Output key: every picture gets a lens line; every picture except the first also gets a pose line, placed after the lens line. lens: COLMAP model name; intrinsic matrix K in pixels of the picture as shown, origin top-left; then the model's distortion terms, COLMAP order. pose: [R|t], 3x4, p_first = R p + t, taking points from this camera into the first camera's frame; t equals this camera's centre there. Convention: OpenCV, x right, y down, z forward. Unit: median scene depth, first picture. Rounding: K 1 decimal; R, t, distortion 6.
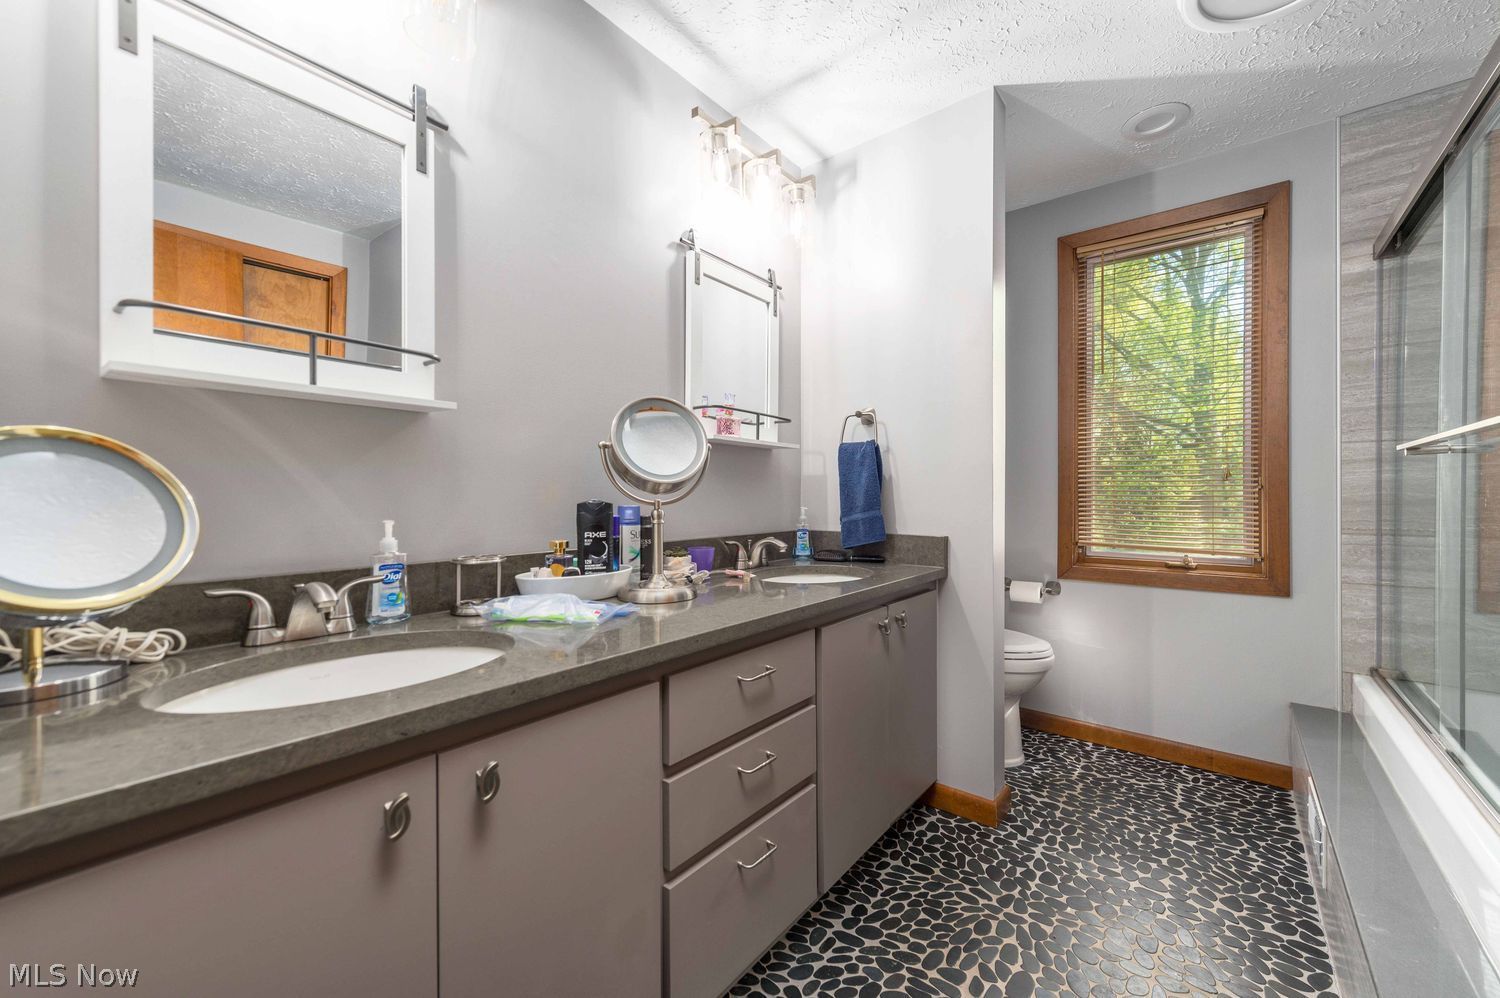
lens RADIAL K [[591.6, 0, 751.7], [0, 591.6, 490.9], [0, 0, 1]] dist [0.014366, -0.002704]
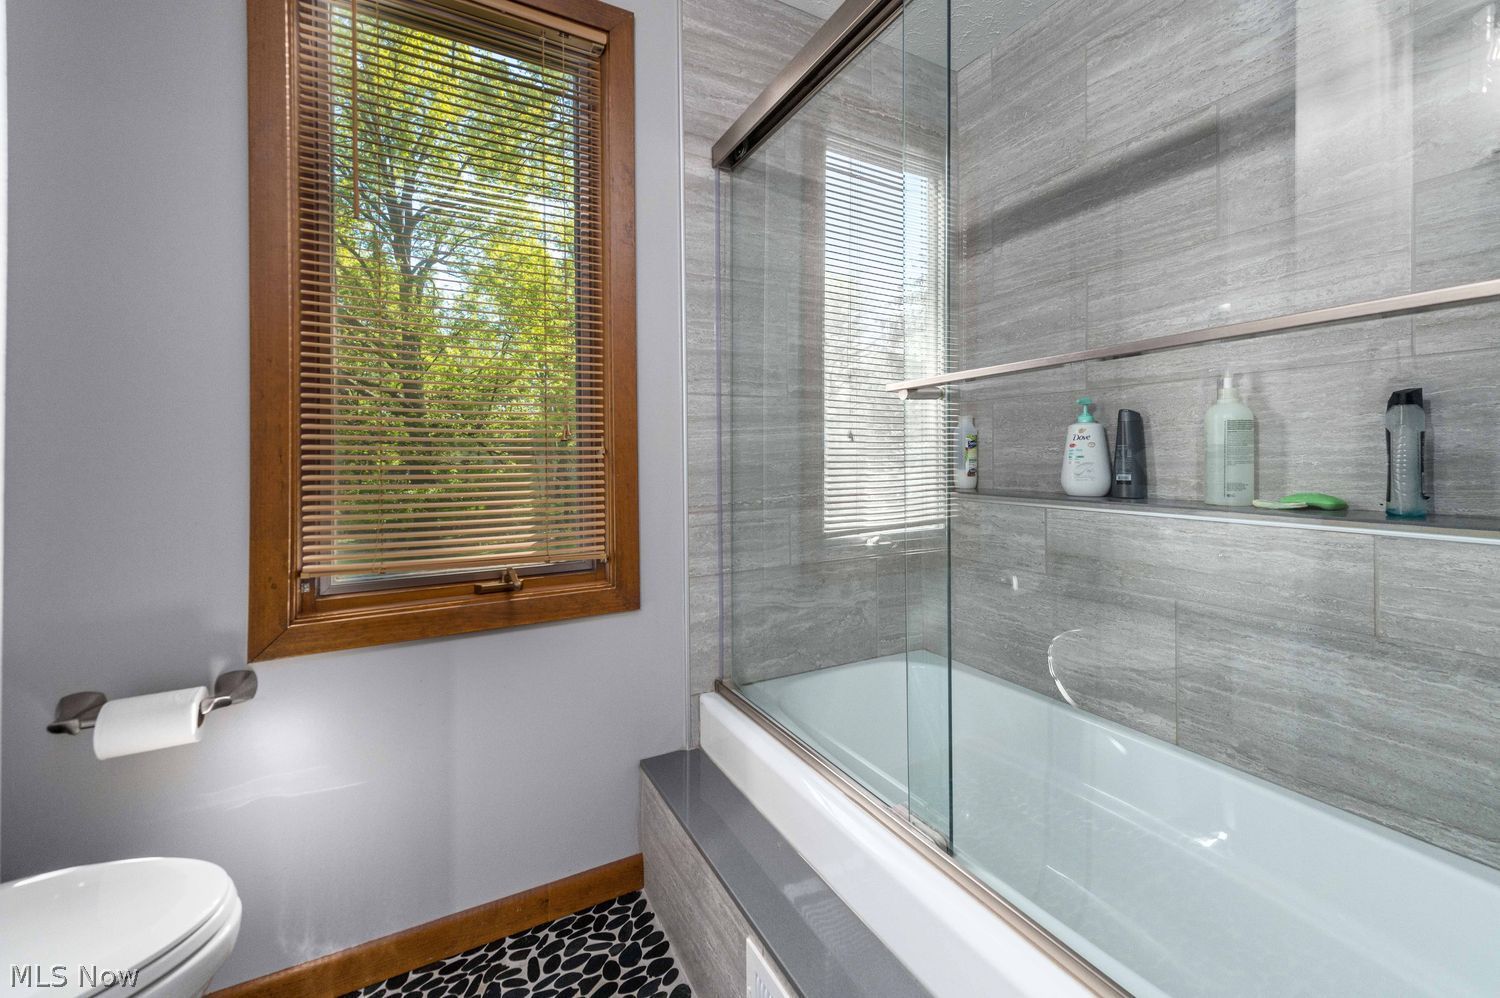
lens RADIAL K [[591.6, 0, 759.4], [0, 591.6, 454.1], [0, 0, 1]] dist [0.014366, -0.002704]
pose [[0.364911, 0.003924, 0.931034, 0.307017], [0.007788, 0.999943, -0.007267, 0.002461], [-0.931010, 0.009903, 0.364860, 0.618070]]
